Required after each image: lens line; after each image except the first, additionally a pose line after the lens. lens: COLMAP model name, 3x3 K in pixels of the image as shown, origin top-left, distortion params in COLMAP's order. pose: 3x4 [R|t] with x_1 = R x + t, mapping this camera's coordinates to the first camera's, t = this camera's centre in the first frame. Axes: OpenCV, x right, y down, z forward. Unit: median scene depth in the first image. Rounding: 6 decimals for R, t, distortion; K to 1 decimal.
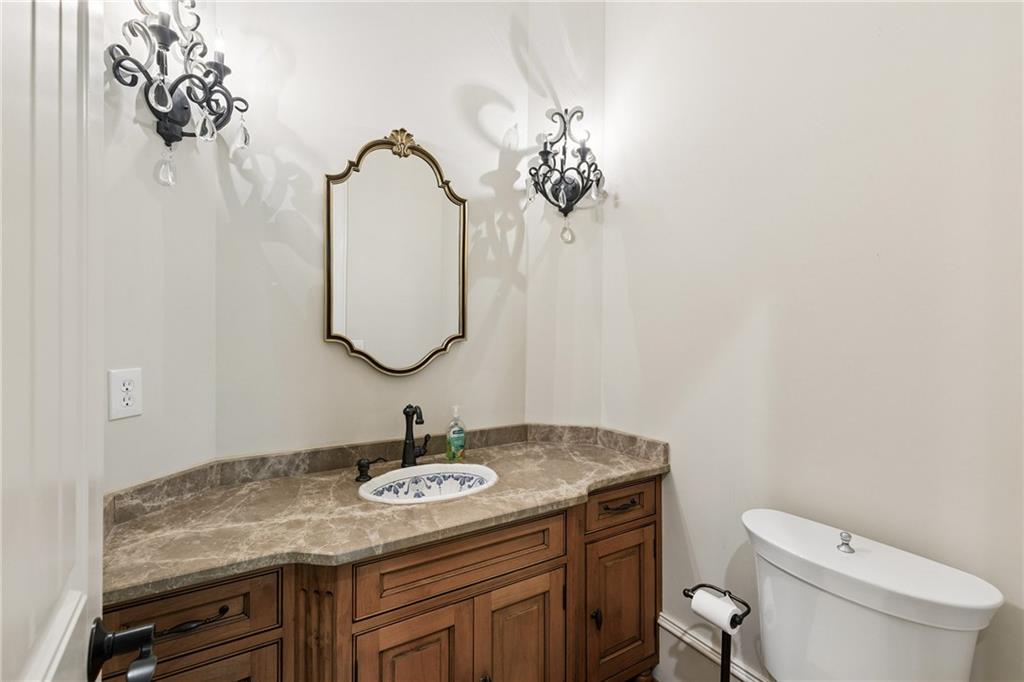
lens RADIAL K [[462.5, 0, 514.1], [0, 462.5, 338.3], [0, 0, 1]] dist [0.002788, -0.000770]
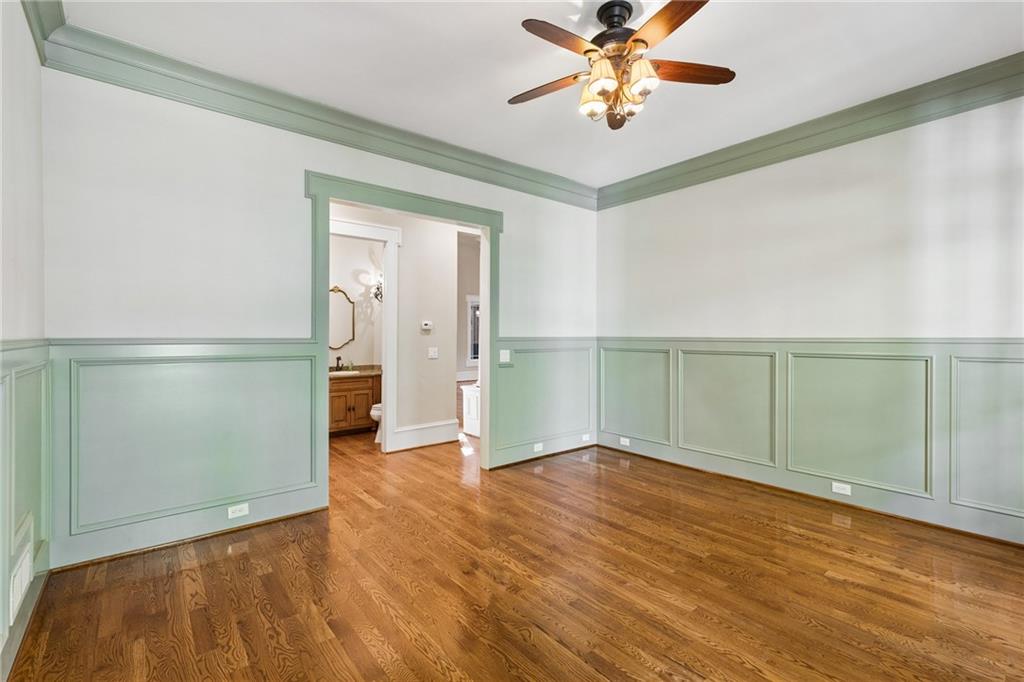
lens RADIAL K [[462.5, 0, 509.9], [0, 462.5, 339.8], [0, 0, 1]] dist [0.002788, -0.000770]
pose [[0.992152, 0.002018, 0.125020, 0.663589], [-0.002124, 0.999997, 0.000711, -0.006364], [-0.125019, -0.000971, 0.992154, -2.797487]]
